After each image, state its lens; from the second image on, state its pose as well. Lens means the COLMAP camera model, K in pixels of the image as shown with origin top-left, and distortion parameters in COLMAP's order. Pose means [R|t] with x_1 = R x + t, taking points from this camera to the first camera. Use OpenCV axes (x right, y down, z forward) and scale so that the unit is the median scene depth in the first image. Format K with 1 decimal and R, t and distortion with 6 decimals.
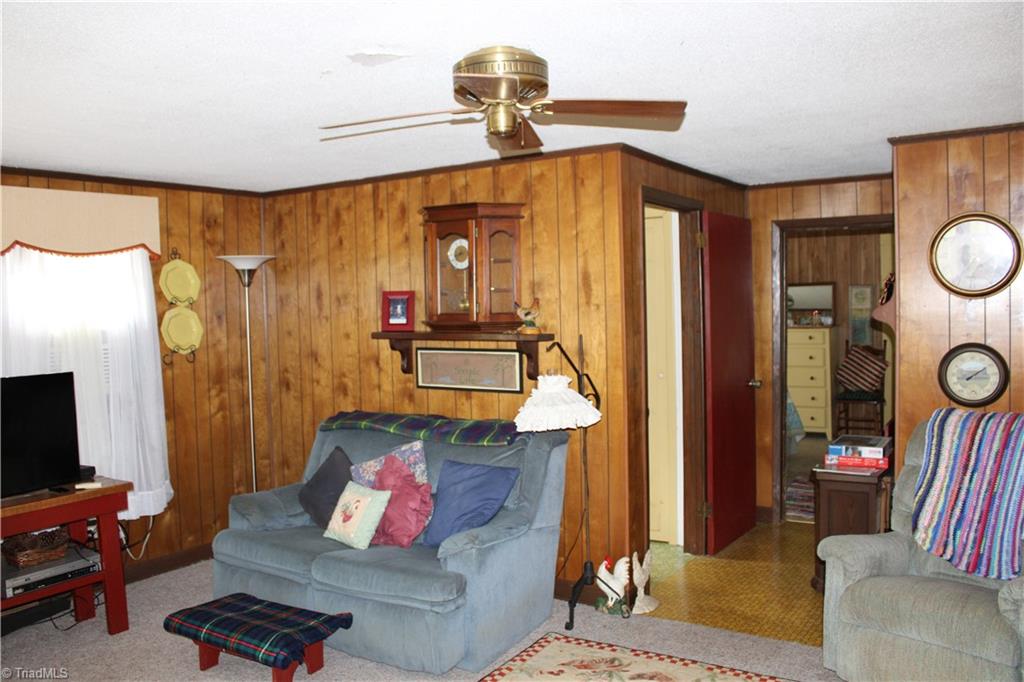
lens RADIAL K [[911.1, 0, 513.4], [0, 911.1, 341.9], [0, 0, 1]] dist [-0.038998, 0.002936]
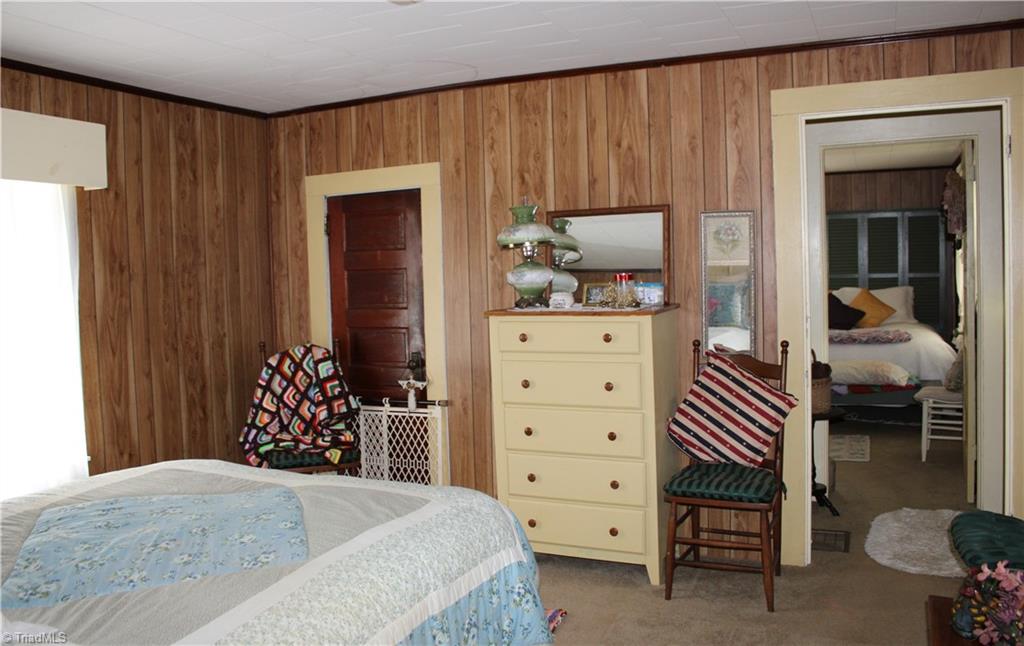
lens RADIAL K [[842.5, 0, 509.4], [0, 842.5, 321.1], [0, 0, 1]] dist [-0.052491, -0.000041]
pose [[0.992765, -0.011019, 0.119569, 0.236395], [0.008885, 0.999792, 0.018365, -0.019284], [-0.119746, -0.017170, 0.992656, 0.625516]]
